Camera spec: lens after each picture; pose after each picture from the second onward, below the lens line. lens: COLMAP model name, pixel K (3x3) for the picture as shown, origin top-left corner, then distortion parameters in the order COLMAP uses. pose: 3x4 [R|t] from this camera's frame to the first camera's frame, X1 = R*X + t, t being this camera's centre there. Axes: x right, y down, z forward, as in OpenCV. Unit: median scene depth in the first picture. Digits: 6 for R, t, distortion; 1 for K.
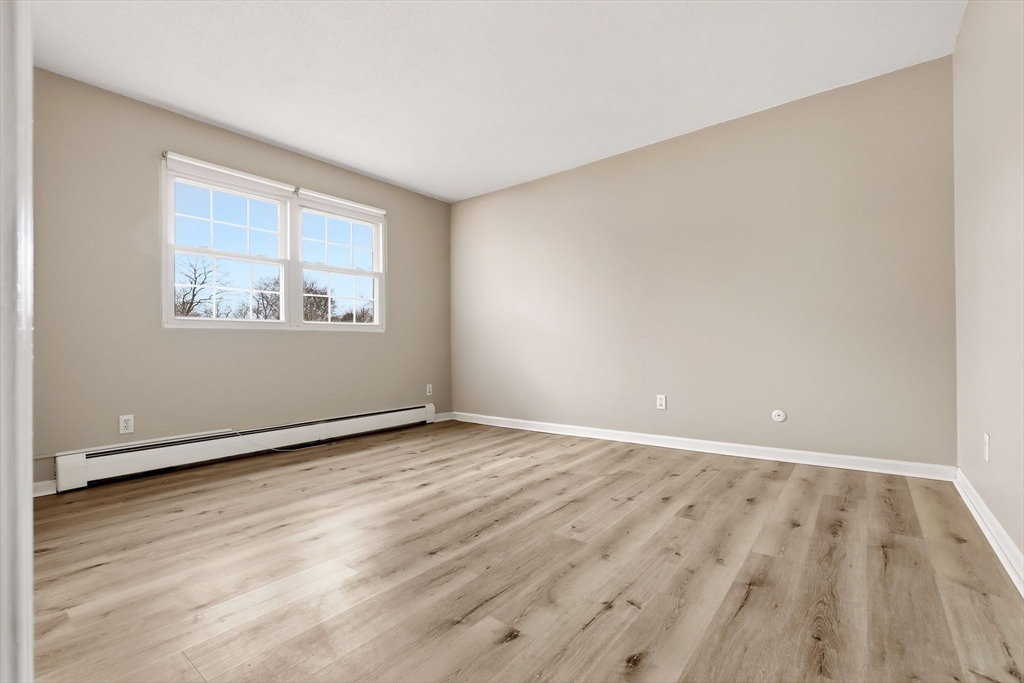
lens RADIAL K [[446.4, 0, 512.1], [0, 446.4, 343.2], [0, 0, 1]] dist [-0.002092, 0.001272]
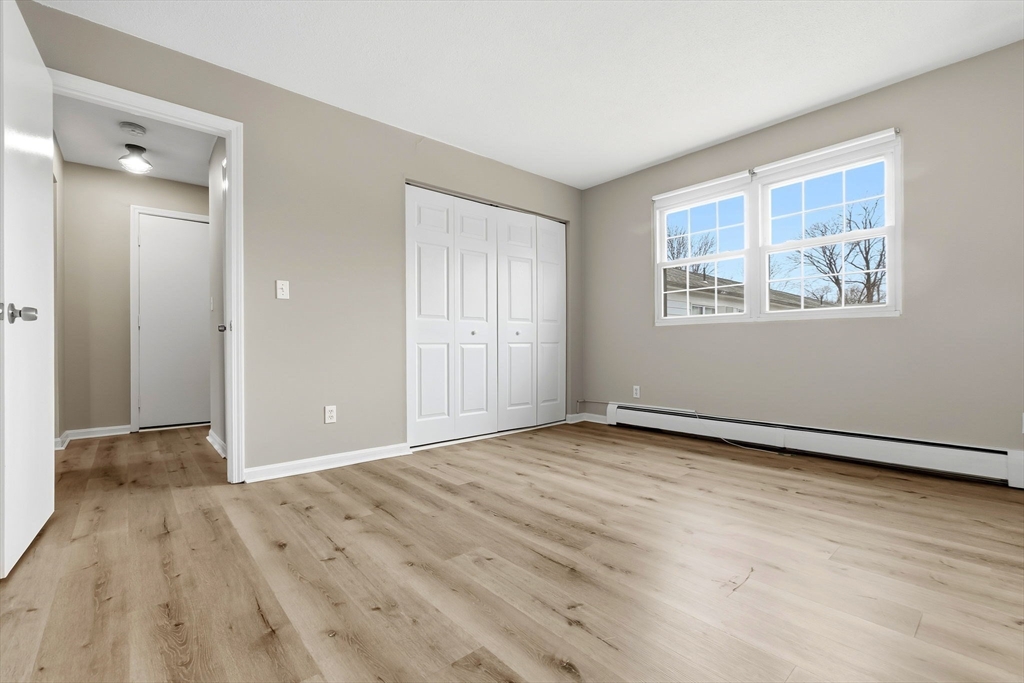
lens RADIAL K [[446.4, 0, 512.1], [0, 446.4, 343.2], [0, 0, 1]] dist [-0.002092, 0.001272]
pose [[-0.187511, 0.010471, -0.982207, 0.949768], [0.018040, 0.999811, 0.007214, -0.000655], [0.982097, -0.016366, -0.187664, 1.203290]]
